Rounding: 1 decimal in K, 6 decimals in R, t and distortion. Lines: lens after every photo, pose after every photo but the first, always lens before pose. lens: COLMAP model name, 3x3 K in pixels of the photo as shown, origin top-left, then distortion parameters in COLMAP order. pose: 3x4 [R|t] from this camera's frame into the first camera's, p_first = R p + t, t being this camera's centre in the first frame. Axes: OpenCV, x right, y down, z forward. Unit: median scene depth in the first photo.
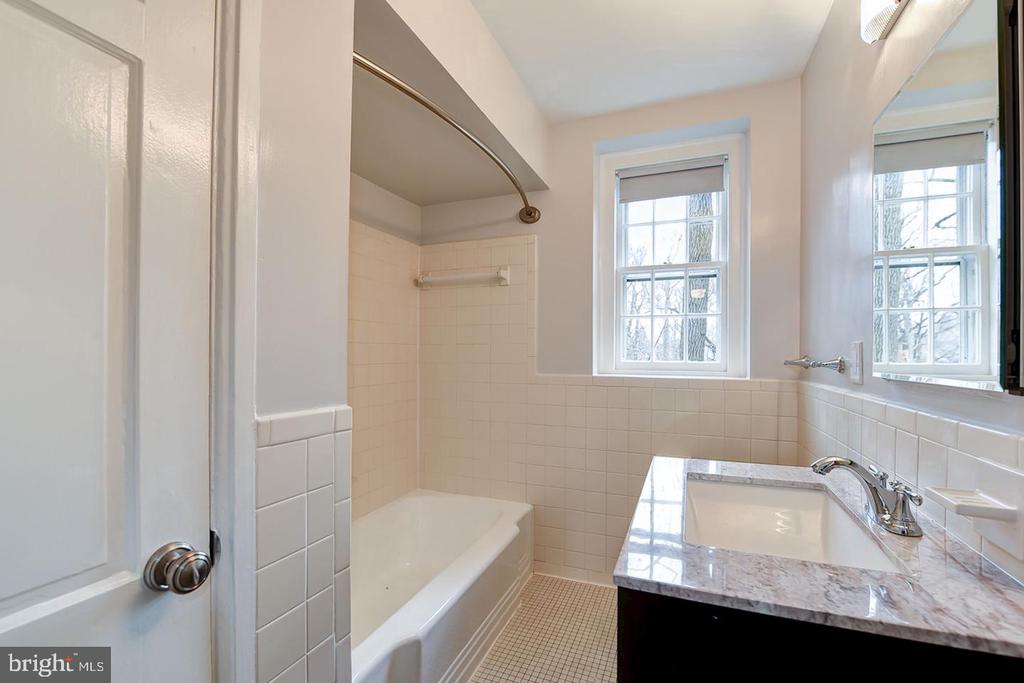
lens RADIAL K [[429.7, 0, 518.6], [0, 429.7, 350.2], [0, 0, 1]] dist [-0.008789, -0.002126]
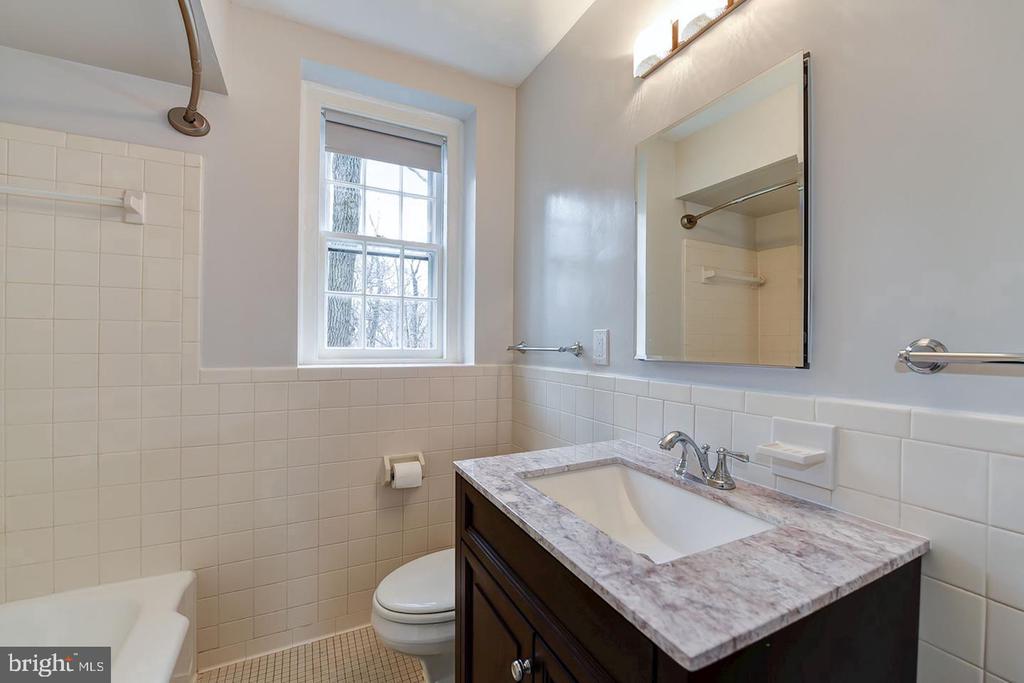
lens RADIAL K [[429.7, 0, 518.8], [0, 429.7, 339.6], [0, 0, 1]] dist [-0.008789, -0.002126]
pose [[0.658892, 0.009037, 0.752183, -0.162441], [-0.012379, 0.999923, -0.001169, 0.008084], [-0.752136, -0.008541, 0.658953, 0.261644]]
